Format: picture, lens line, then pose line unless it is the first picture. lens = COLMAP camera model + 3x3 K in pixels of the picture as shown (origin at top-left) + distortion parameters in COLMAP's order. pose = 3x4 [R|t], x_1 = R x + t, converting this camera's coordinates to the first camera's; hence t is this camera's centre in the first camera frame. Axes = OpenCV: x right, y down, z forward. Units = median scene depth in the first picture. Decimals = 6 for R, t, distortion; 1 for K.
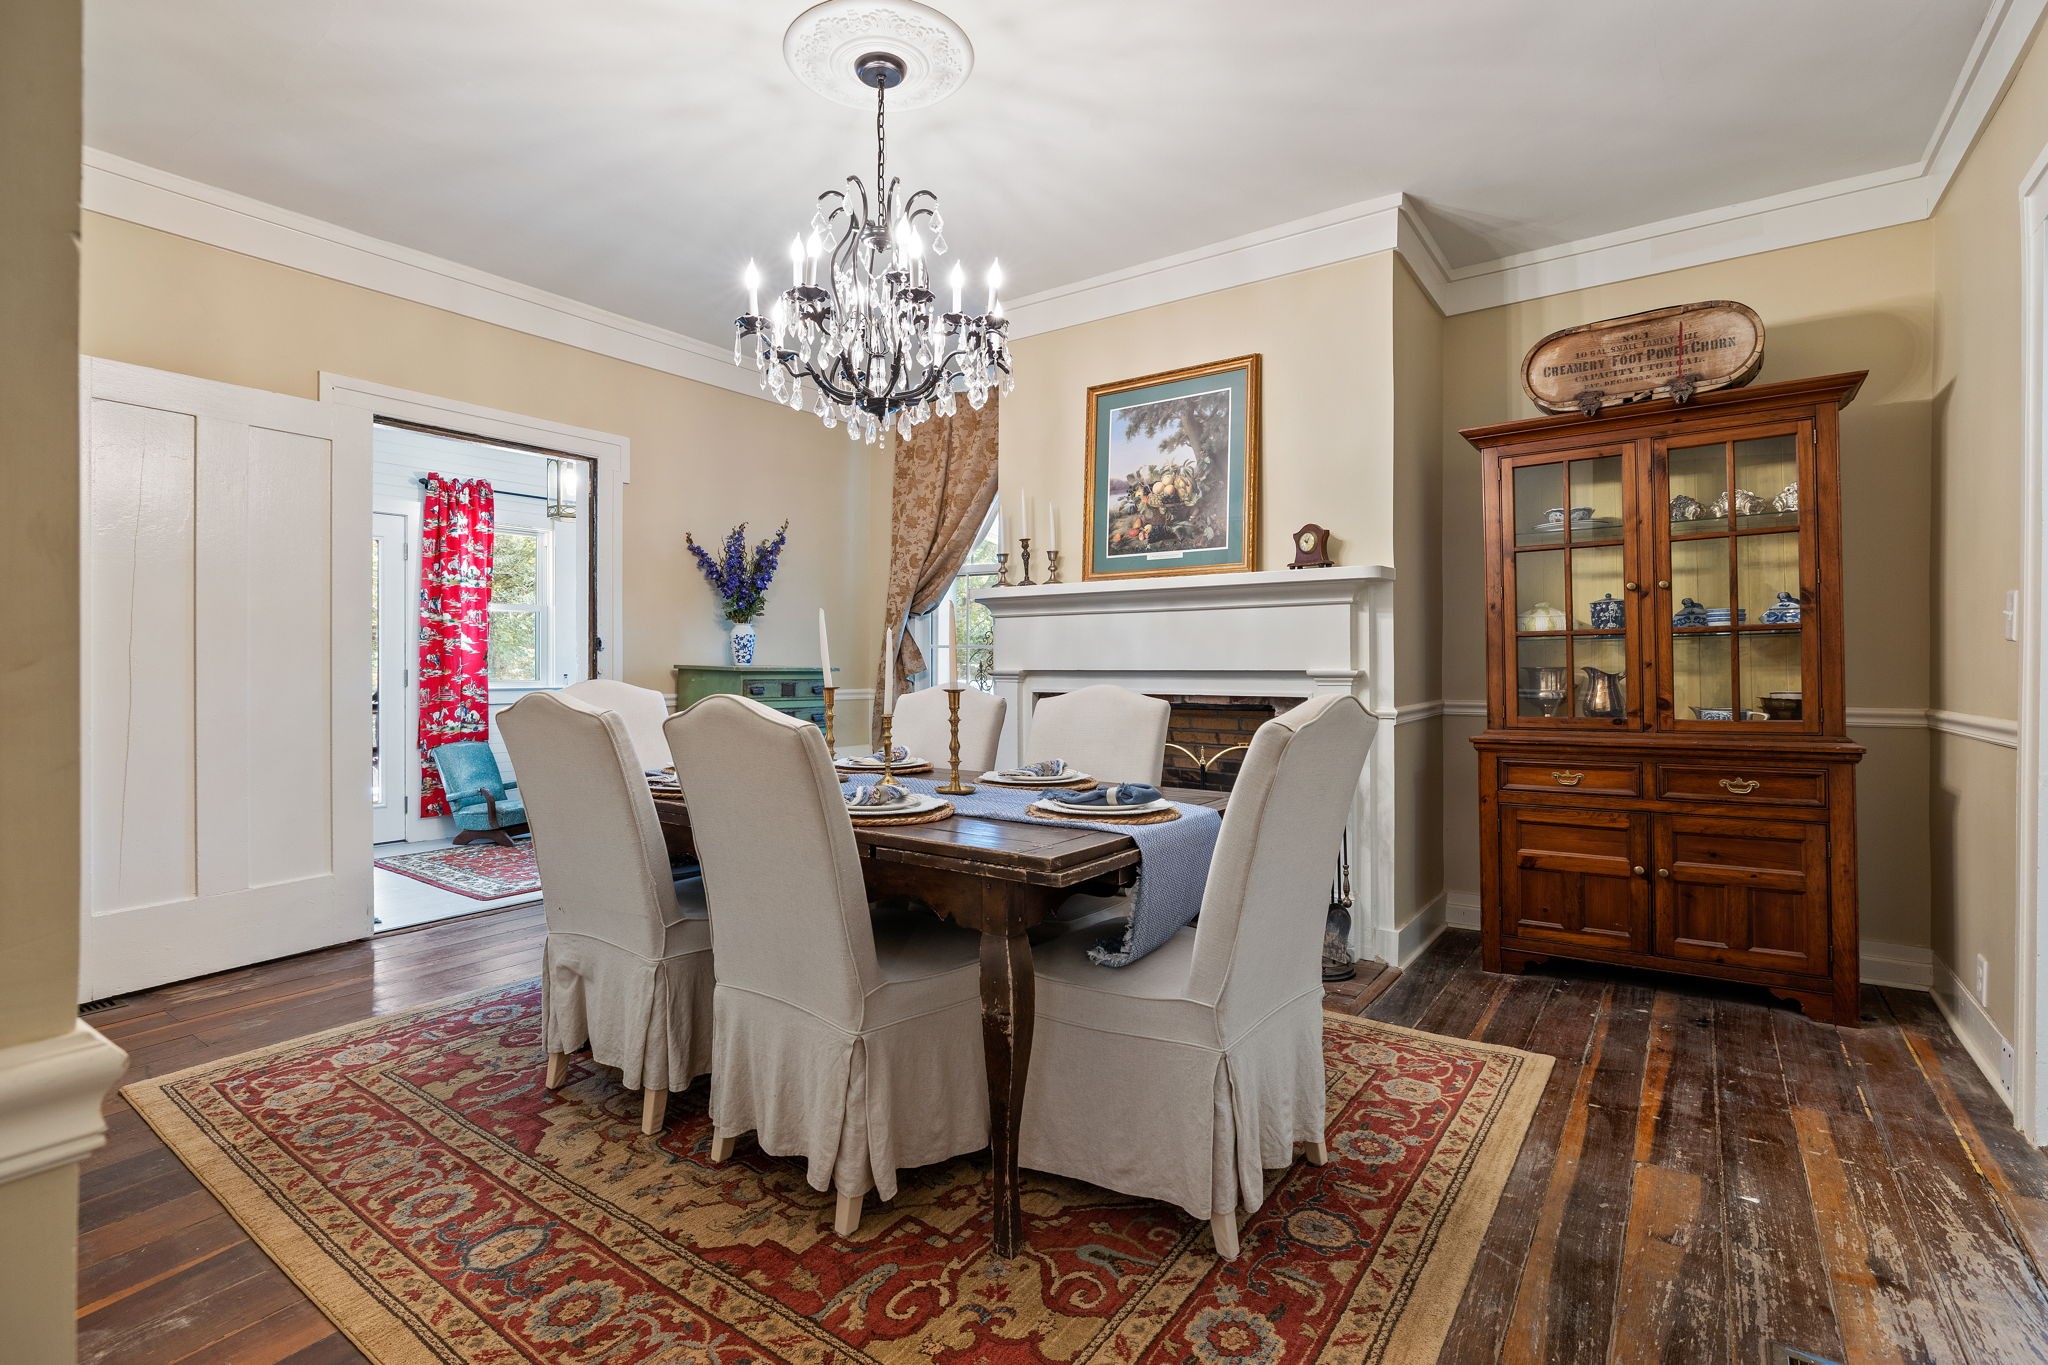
lens RADIAL K [[953.5, 0, 1025.5], [0, 953.5, 667.3], [0, 0, 1]] dist [-0.009571, 0.000689]
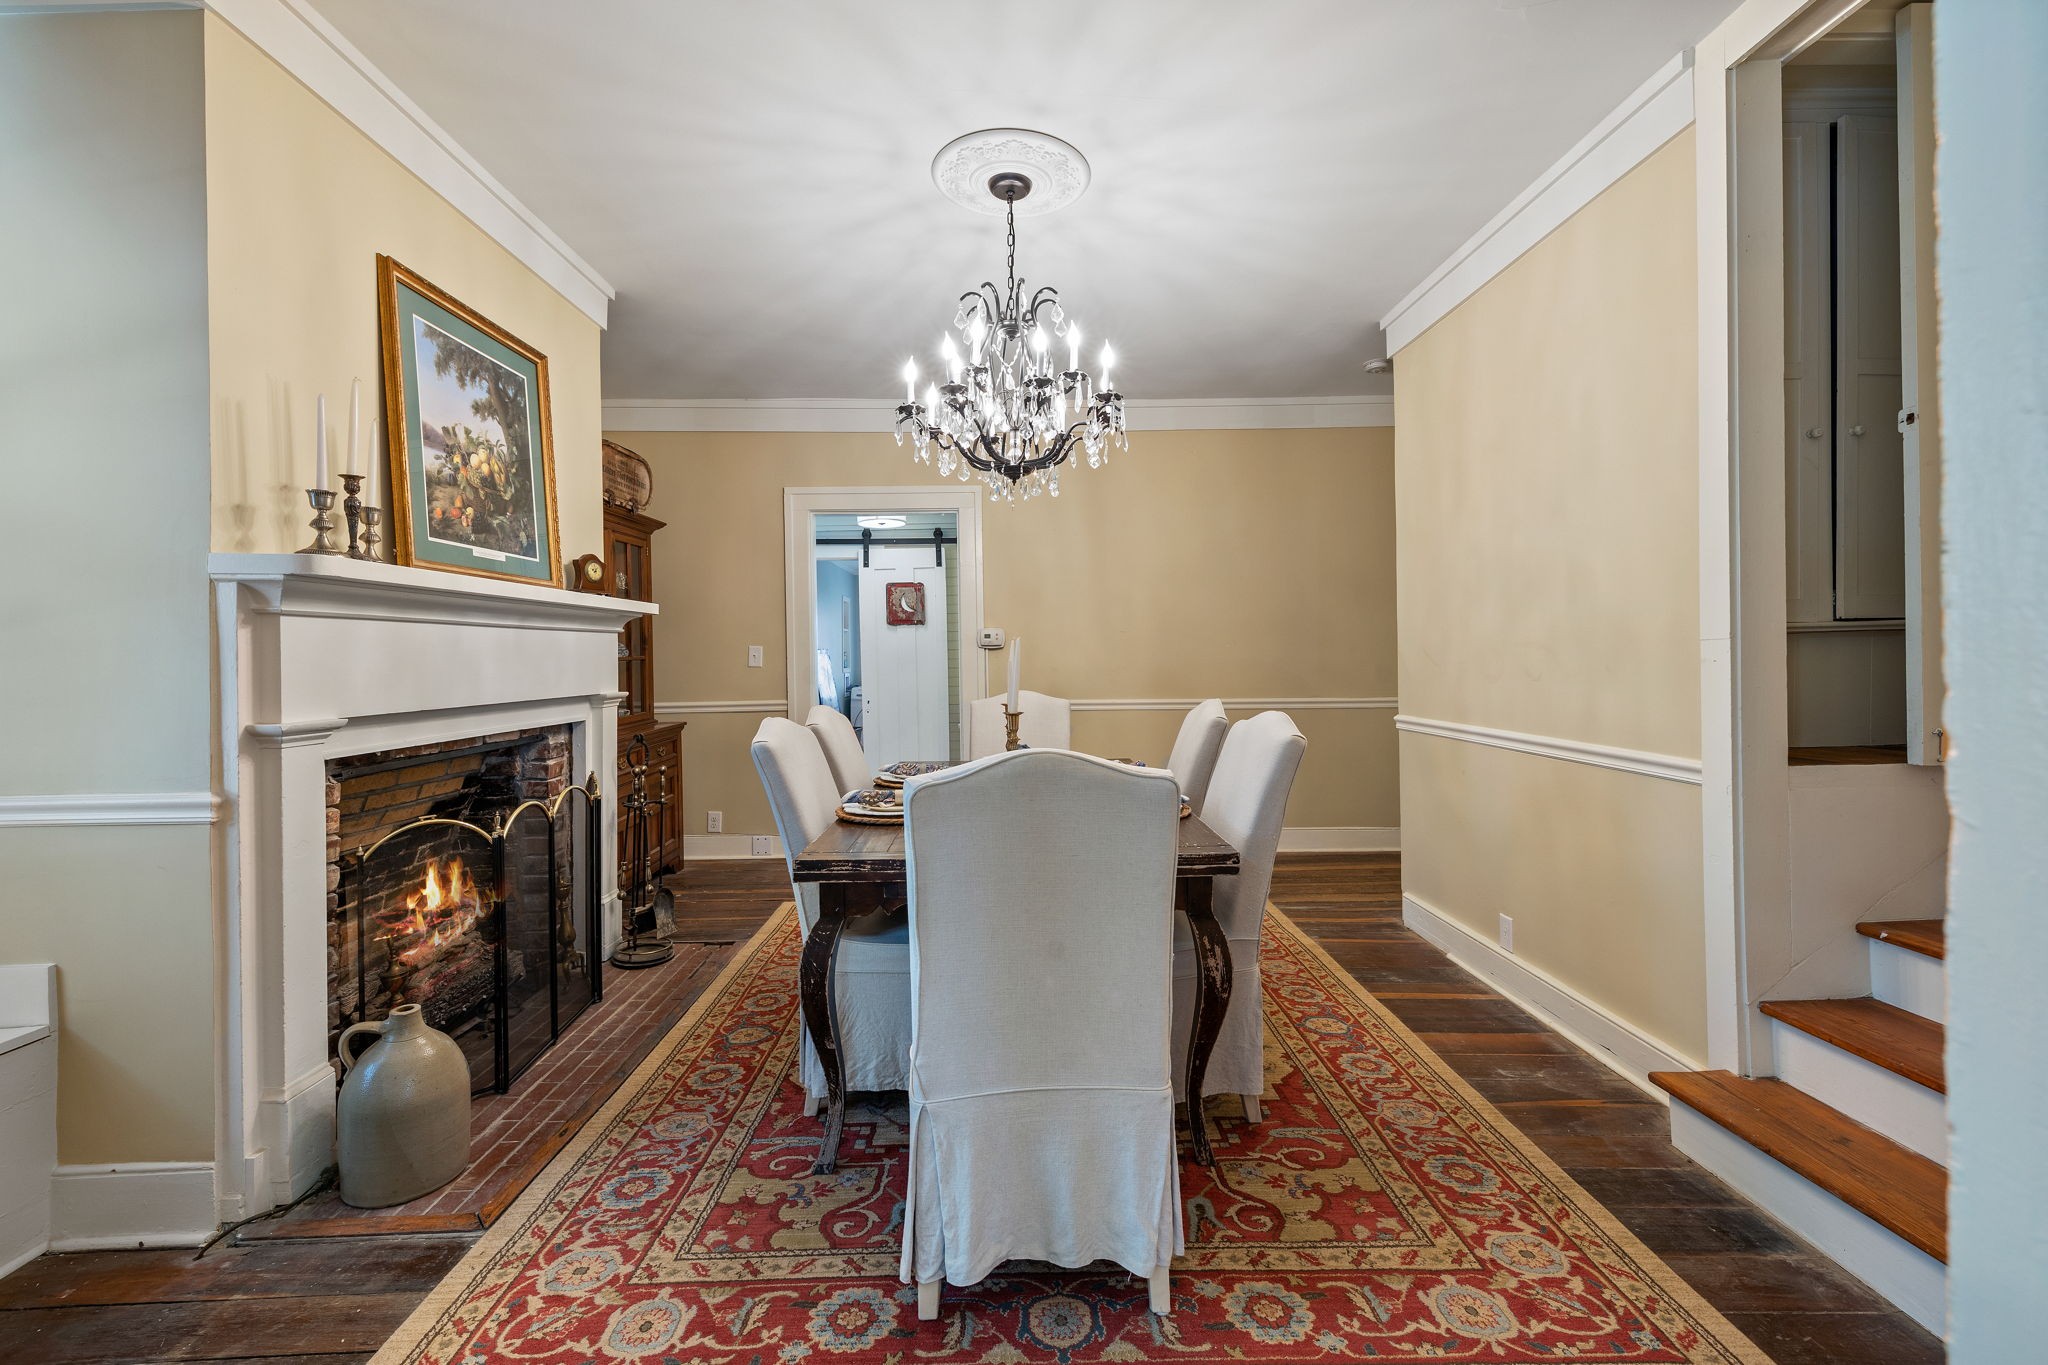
lens RADIAL K [[861.3, 0, 1018.5], [0, 861.3, 662.7], [0, 0, 1]] dist [-0.000996, 0.000032]
pose [[-0.593789, 0.002487, 0.804617, -0.921697], [0.017552, 0.999797, 0.009863, -0.040066], [-0.804430, 0.019979, -0.593712, 1.478323]]
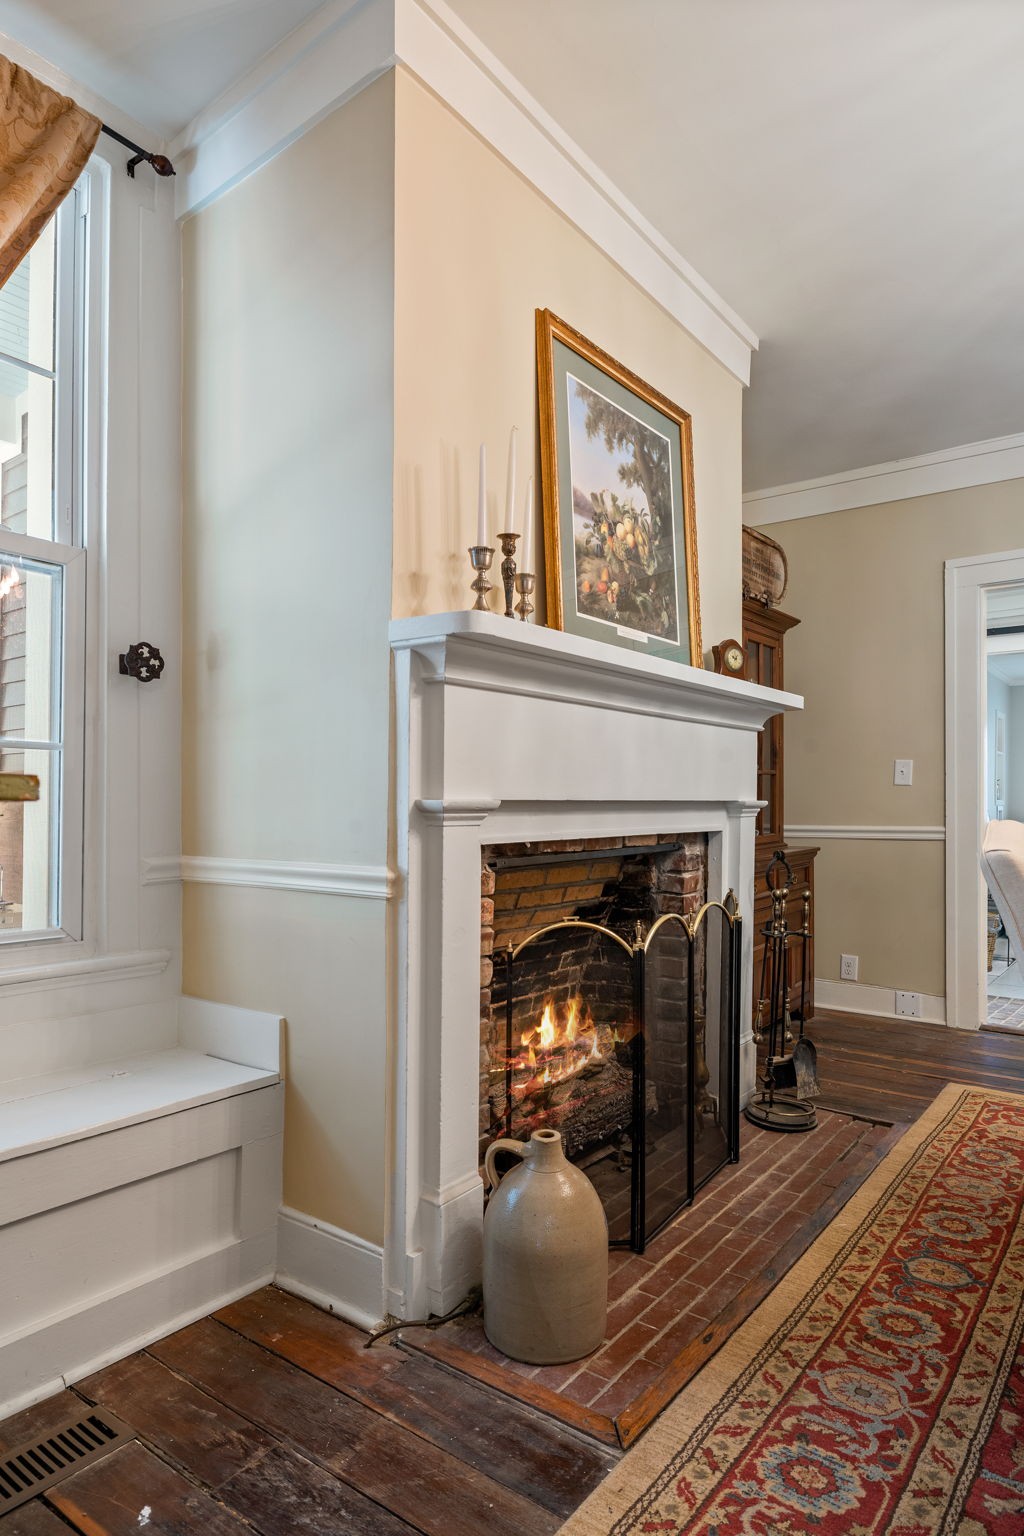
lens RADIAL K [[884.7, 0, 509.7], [0, 884.7, 798.9], [0, 0, 1]] dist [0.000144, 0.001939]
pose [[0.036361, 0.004501, 0.999329, -0.685098], [0.003191, 0.999984, -0.004620, 0.006010], [-0.999334, 0.003357, 0.036346, 1.471641]]
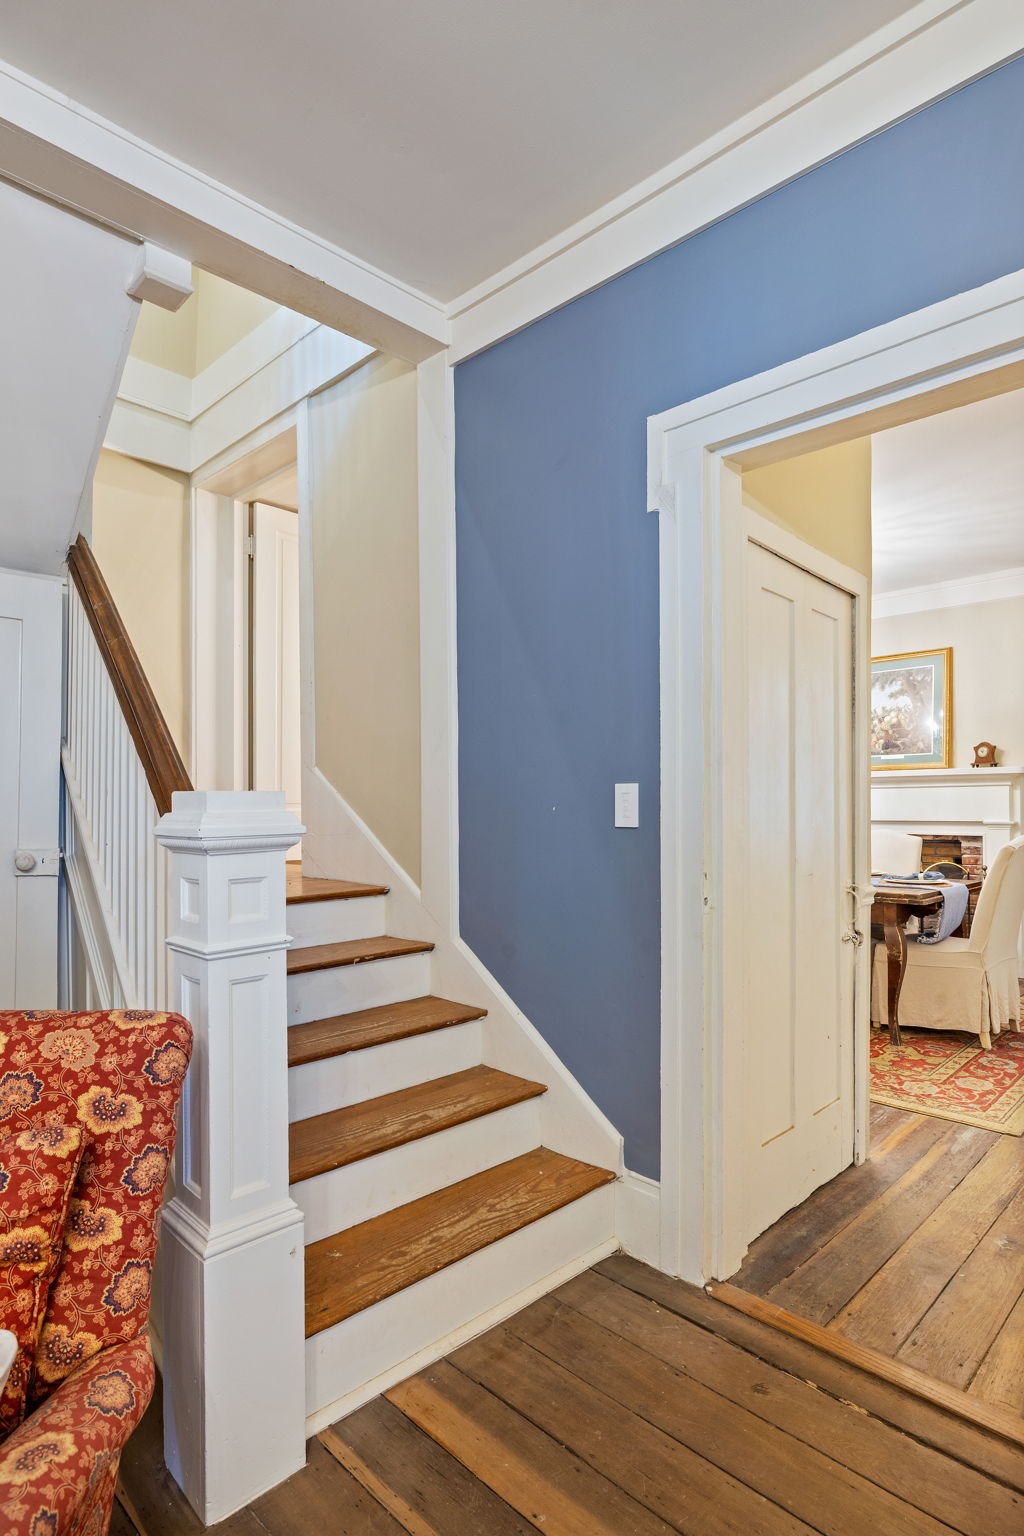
lens RADIAL K [[815.7, 0, 510.4], [0, 815.7, 807.2], [0, 0, 1]] dist [0.001496, 0.000609]
pose [[0.987652, -0.001425, -0.156656, -0.450410], [0.001243, 0.999998, -0.001259, -0.029121], [0.156658, 0.001049, 0.987652, -0.881951]]
